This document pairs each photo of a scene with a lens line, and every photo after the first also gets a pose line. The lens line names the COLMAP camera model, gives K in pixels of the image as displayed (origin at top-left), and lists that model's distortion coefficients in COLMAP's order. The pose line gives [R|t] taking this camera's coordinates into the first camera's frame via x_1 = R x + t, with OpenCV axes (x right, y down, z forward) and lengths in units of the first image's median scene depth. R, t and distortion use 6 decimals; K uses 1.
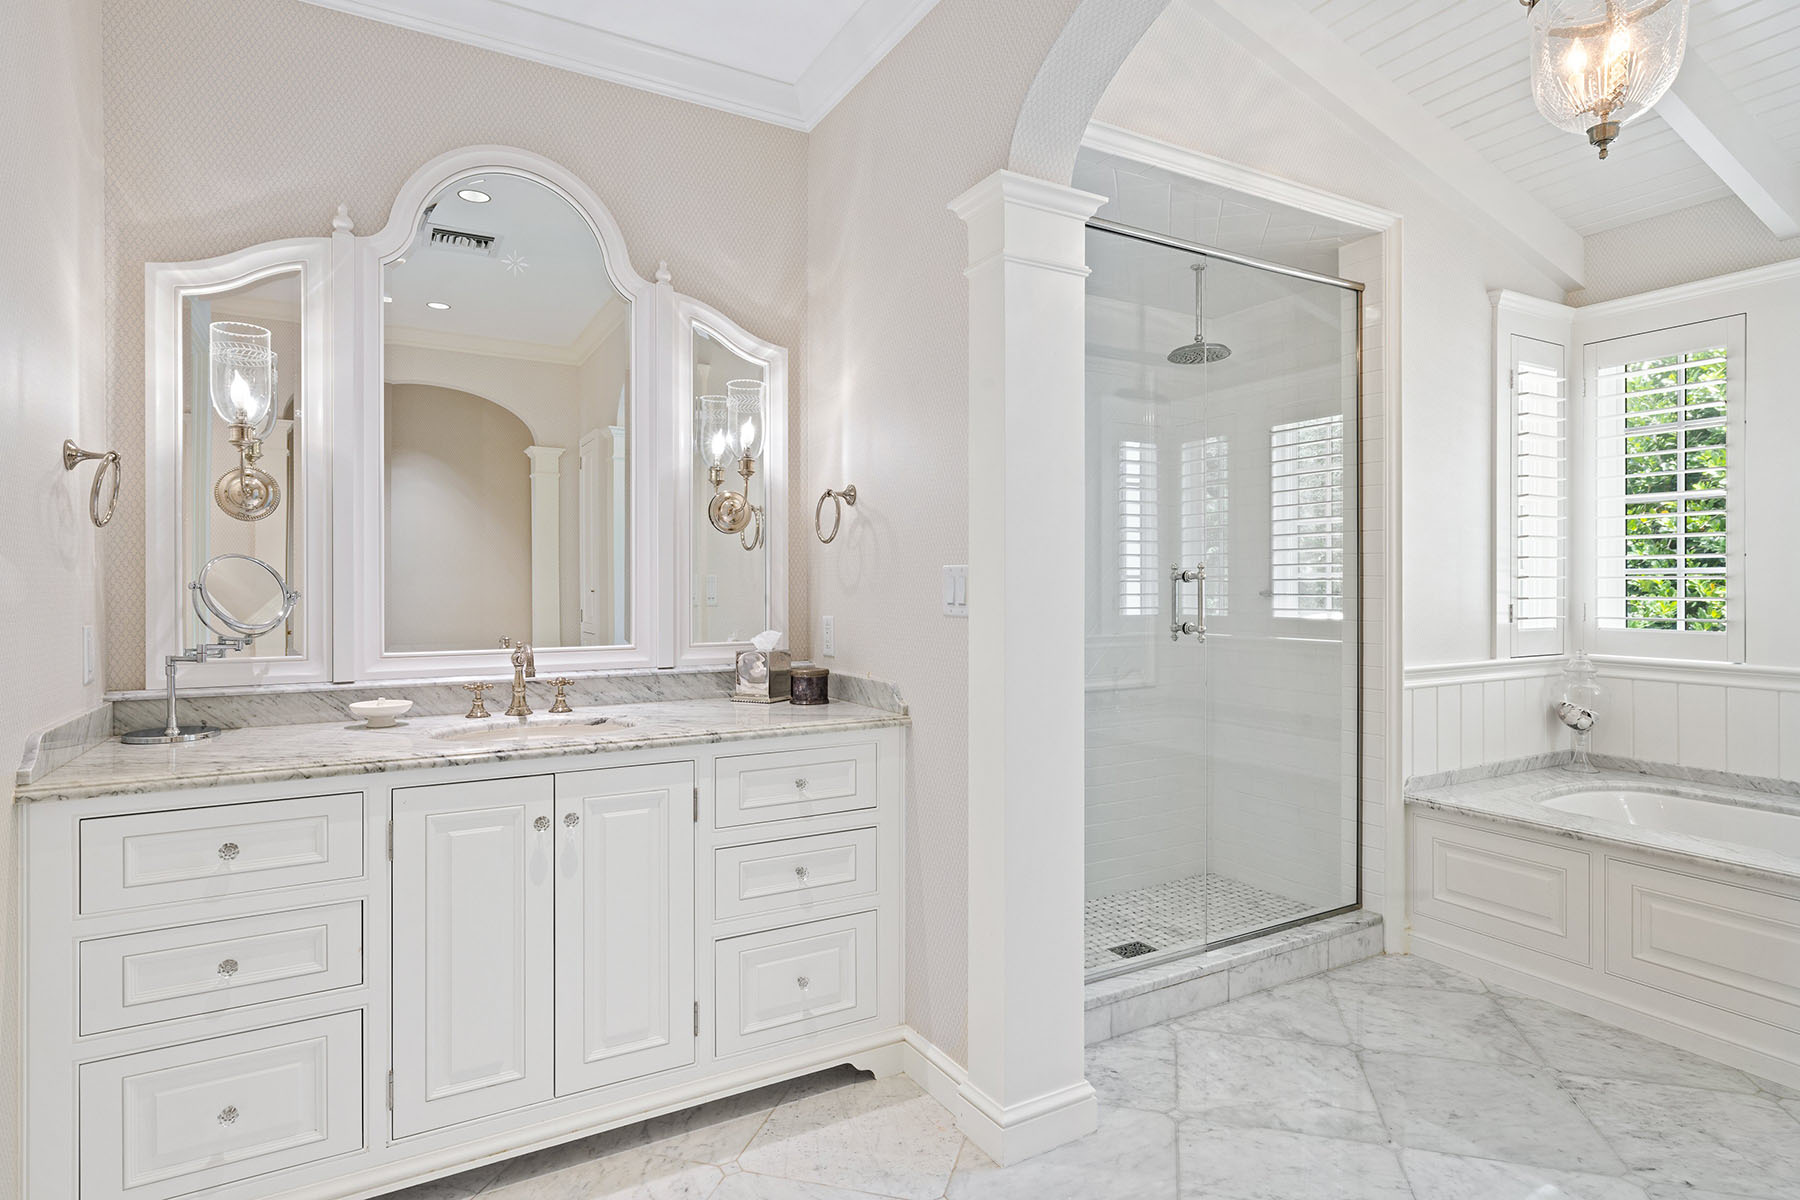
lens RADIAL K [[944.1, 0, 902.7], [0, 944.1, 593.2], [0, 0, 1]] dist [-0.000670, -0.000347]
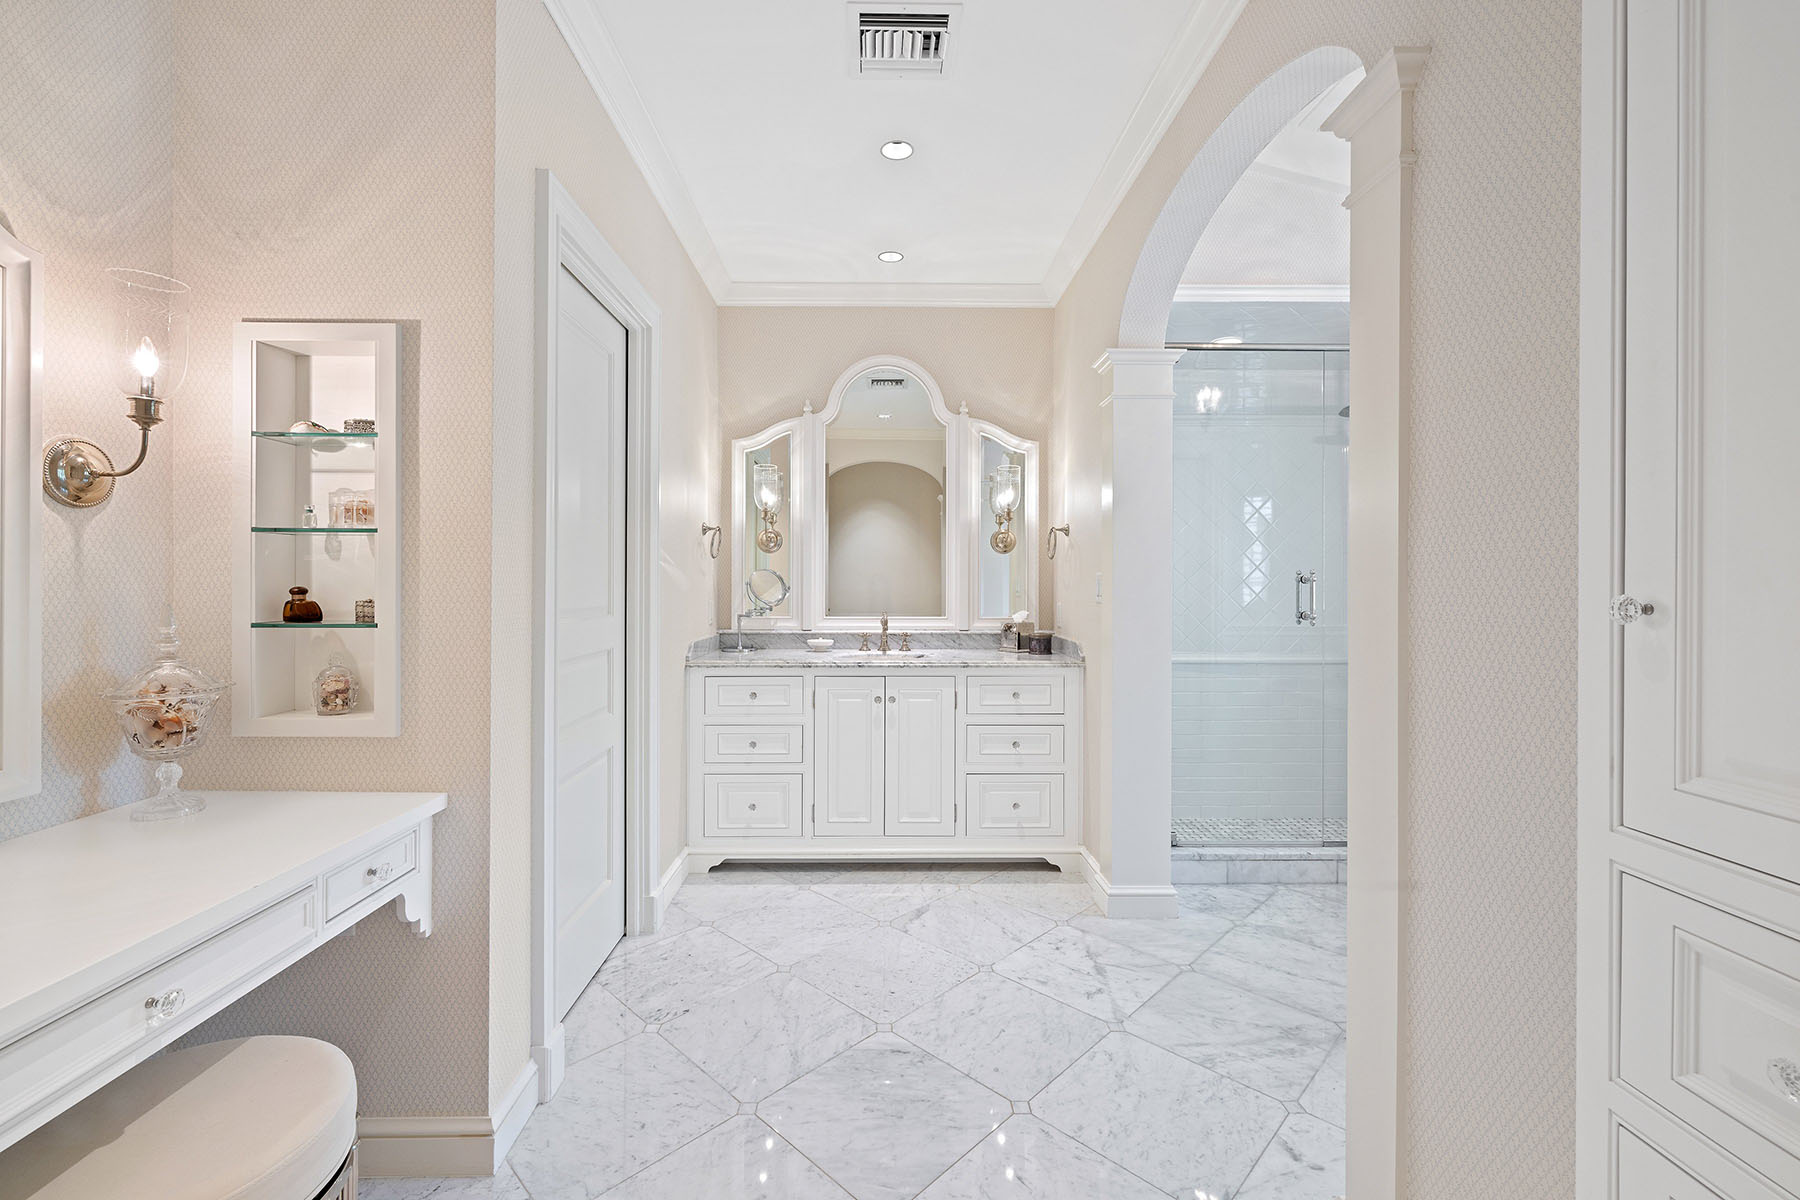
lens RADIAL K [[762.8, 0, 896.5], [0, 762.8, 591.1], [0, 0, 1]] dist [0.001864, -0.000049]
pose [[0.877245, 0.009191, -0.479955, 0.385235], [-0.007693, 0.999957, 0.005087, -0.001111], [0.479982, -0.000770, 0.877278, -0.377008]]
